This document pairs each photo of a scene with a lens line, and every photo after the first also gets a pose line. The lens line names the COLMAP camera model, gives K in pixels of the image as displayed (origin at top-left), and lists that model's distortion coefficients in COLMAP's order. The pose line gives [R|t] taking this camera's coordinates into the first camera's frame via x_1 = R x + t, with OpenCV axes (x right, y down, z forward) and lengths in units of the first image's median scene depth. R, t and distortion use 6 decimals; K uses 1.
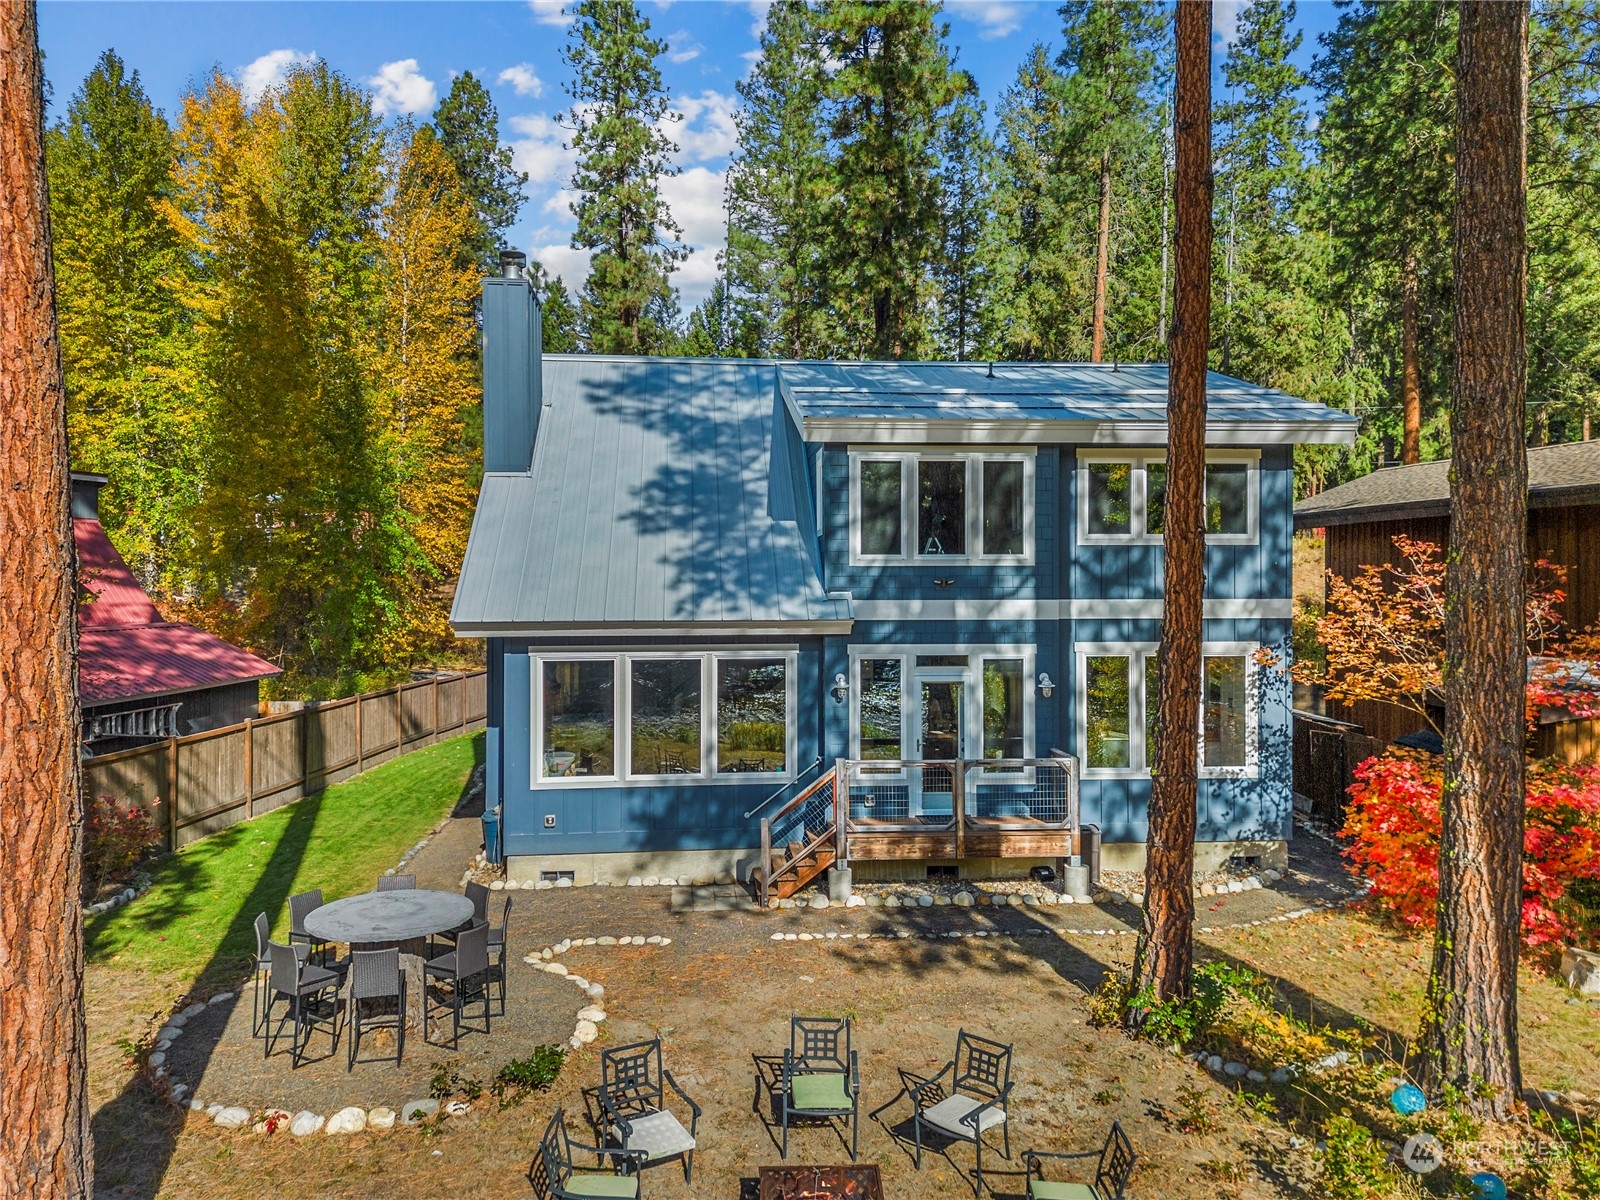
lens RADIAL K [[1093.9, 0, 802.2], [0, 1093.9, 540.1], [0, 0, 1]] dist [0.061058, -0.093880]
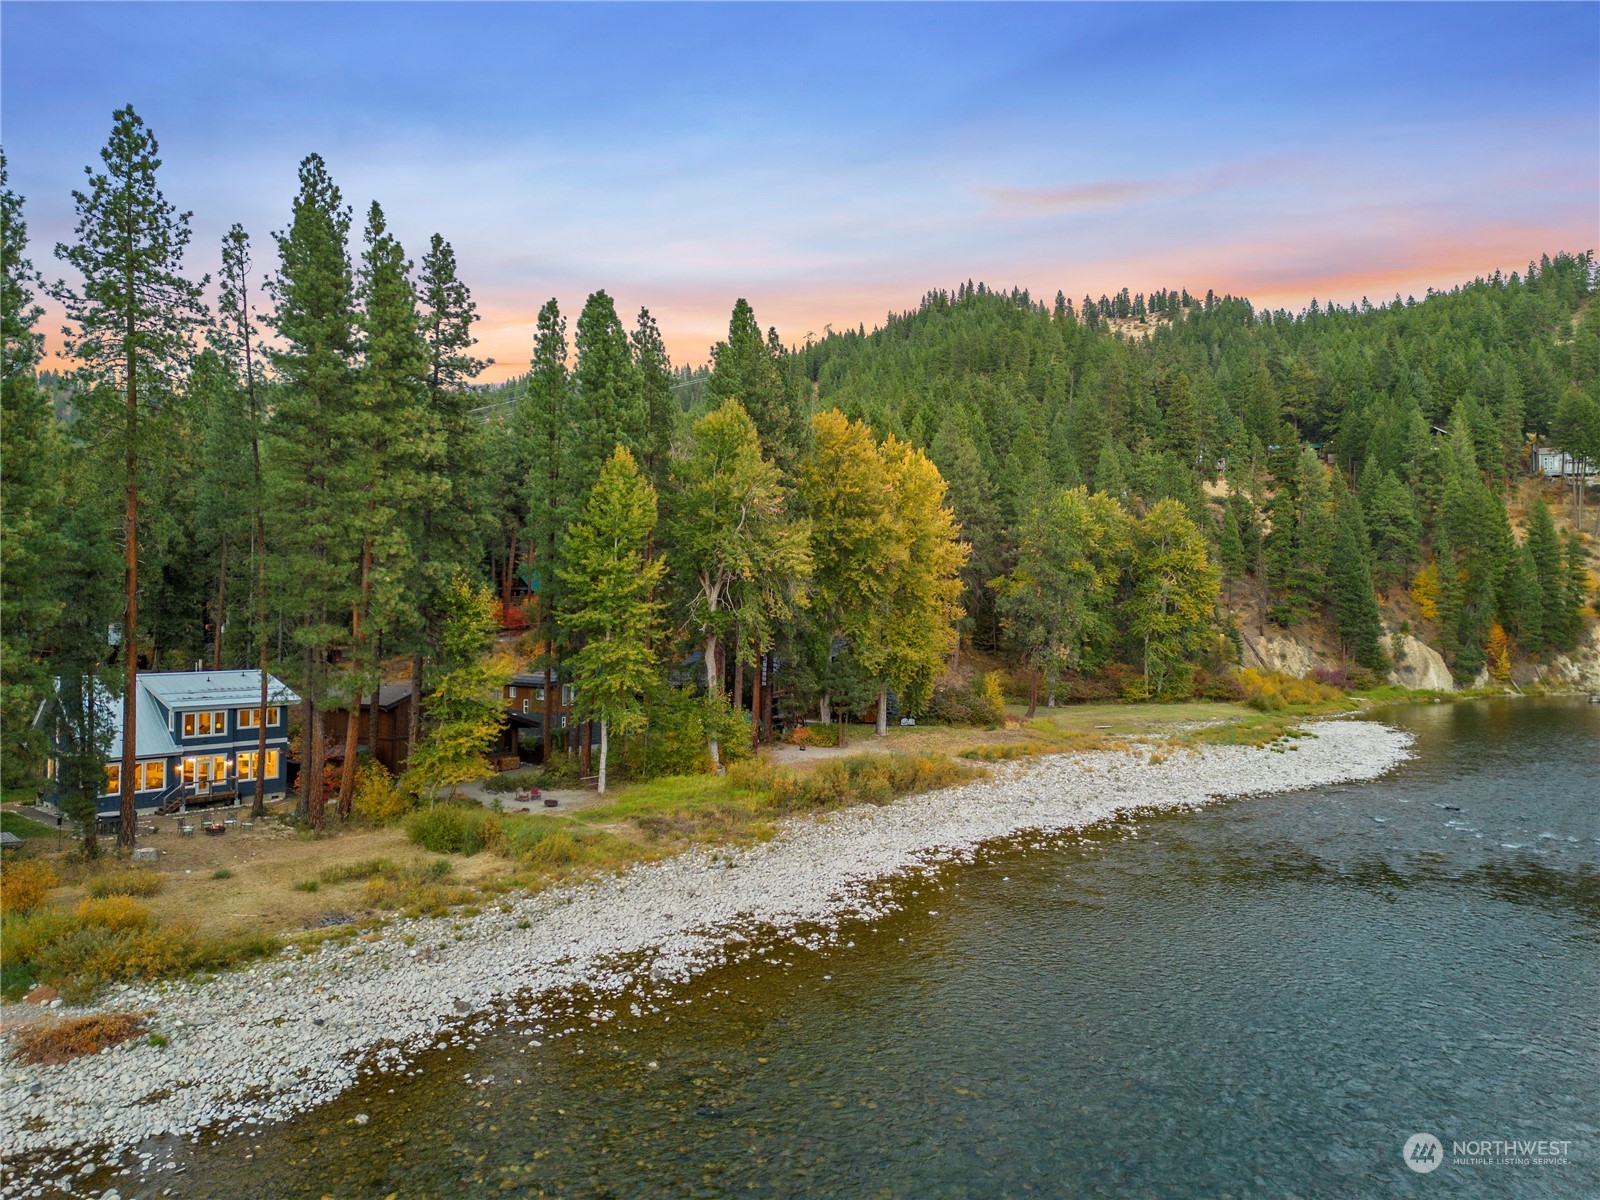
lens RADIAL K [[1116.1, 0, 800.0], [0, 1116.1, 600.0], [0, 0, 1]] dist [0.074989, -0.088520]
pose [[0.698972, 0.018740, 0.714904, -1.446286], [-0.007693, 0.999796, -0.018687, -0.455198], [-0.715108, 0.007562, 0.698973, -3.846397]]
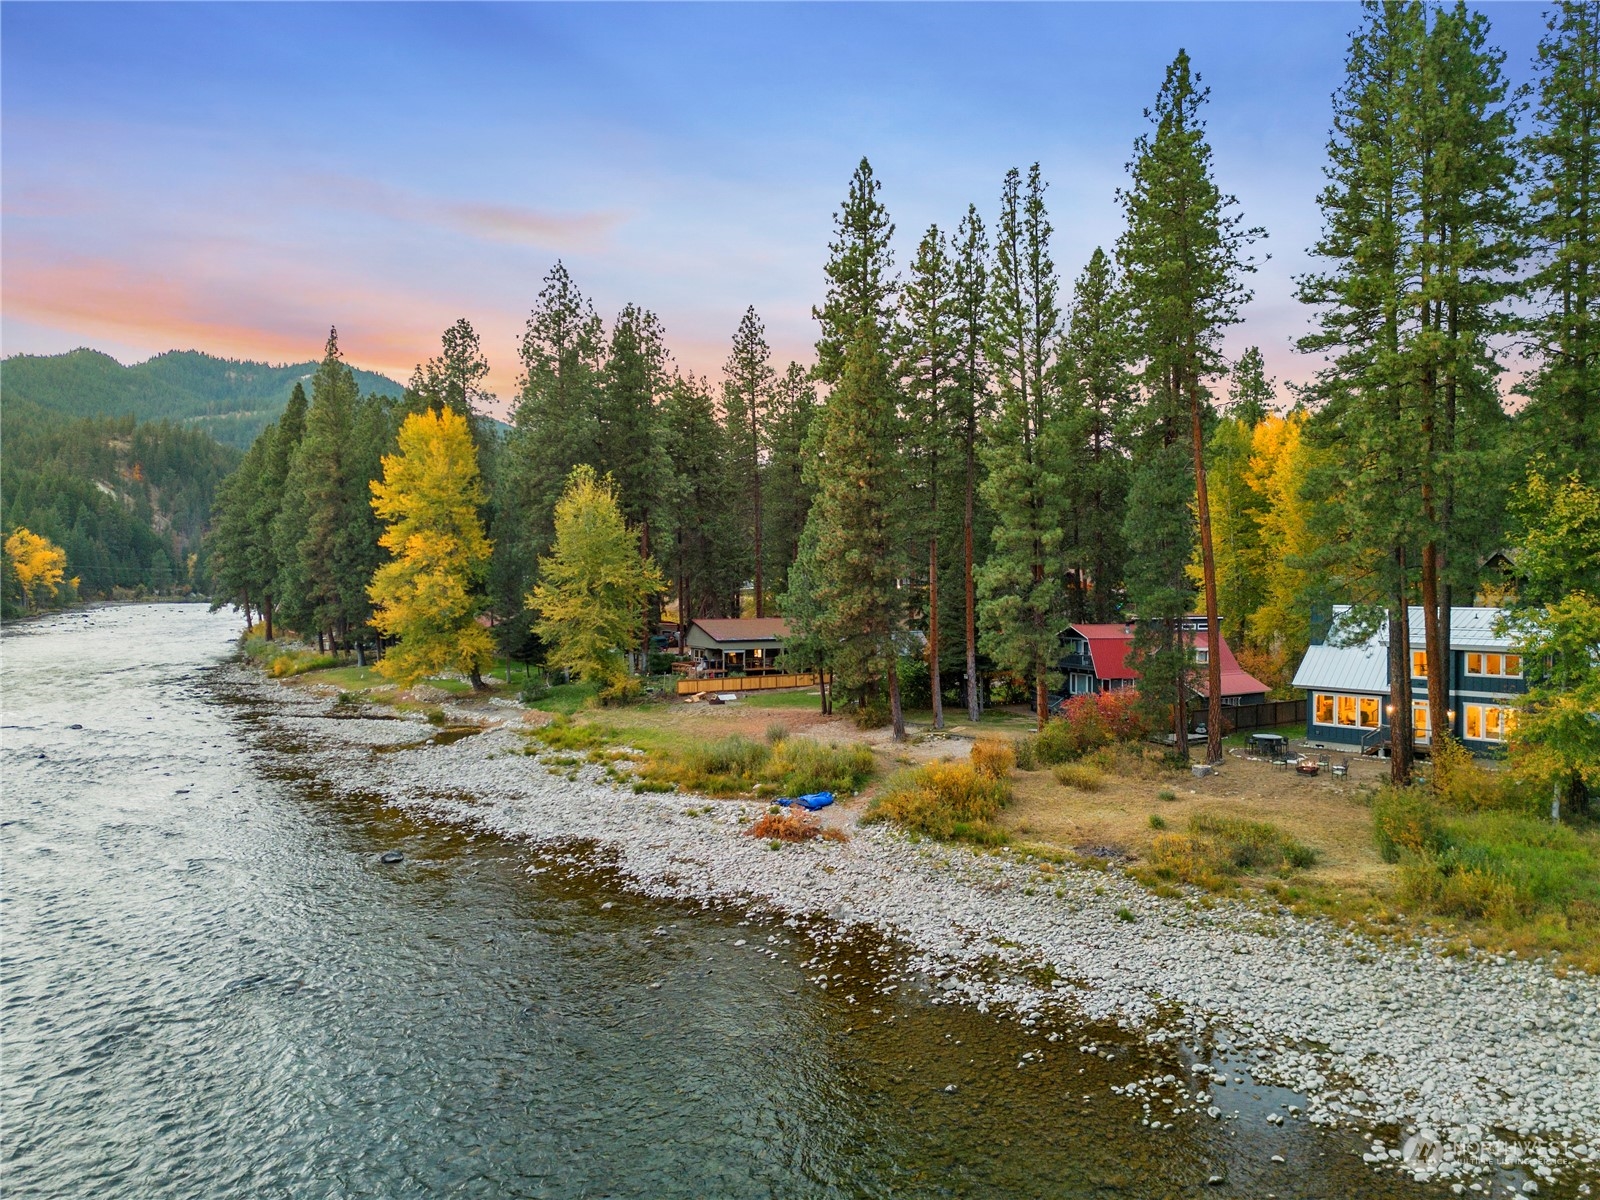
lens RADIAL K [[1115.5, 0, 792.9], [0, 1115.5, 597.5], [0, 0, 1]] dist [0.070589, -0.065403]
pose [[0.620306, 0.016932, -0.784177, 1.889814], [0.007944, 0.999580, 0.027867, -0.399021], [0.784319, -0.023516, 0.619911, -3.230202]]
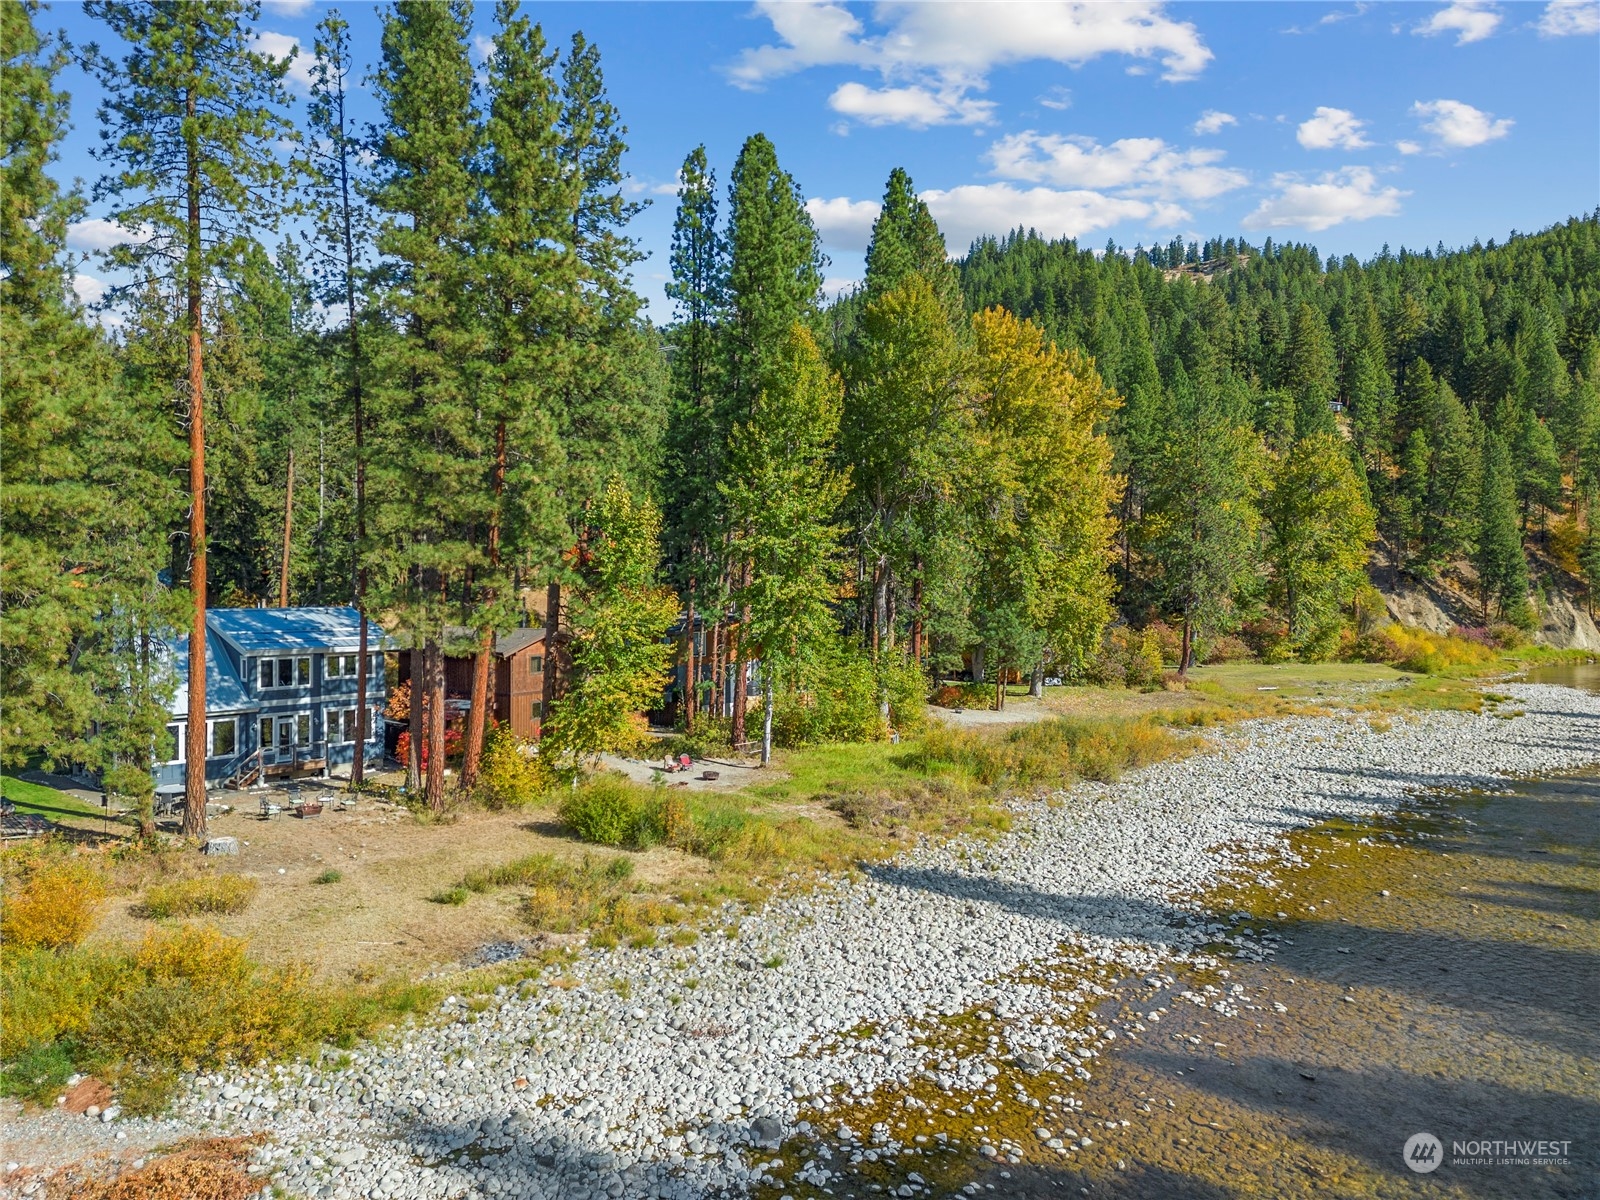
lens RADIAL K [[1115.5, 0, 792.9], [0, 1115.5, 597.5], [0, 0, 1]] dist [0.070589, -0.065403]
pose [[0.716193, -0.000004, 0.697903, -1.193729], [-0.011975, 0.999853, 0.012294, -0.325429], [-0.697800, -0.017162, 0.716087, -2.620486]]
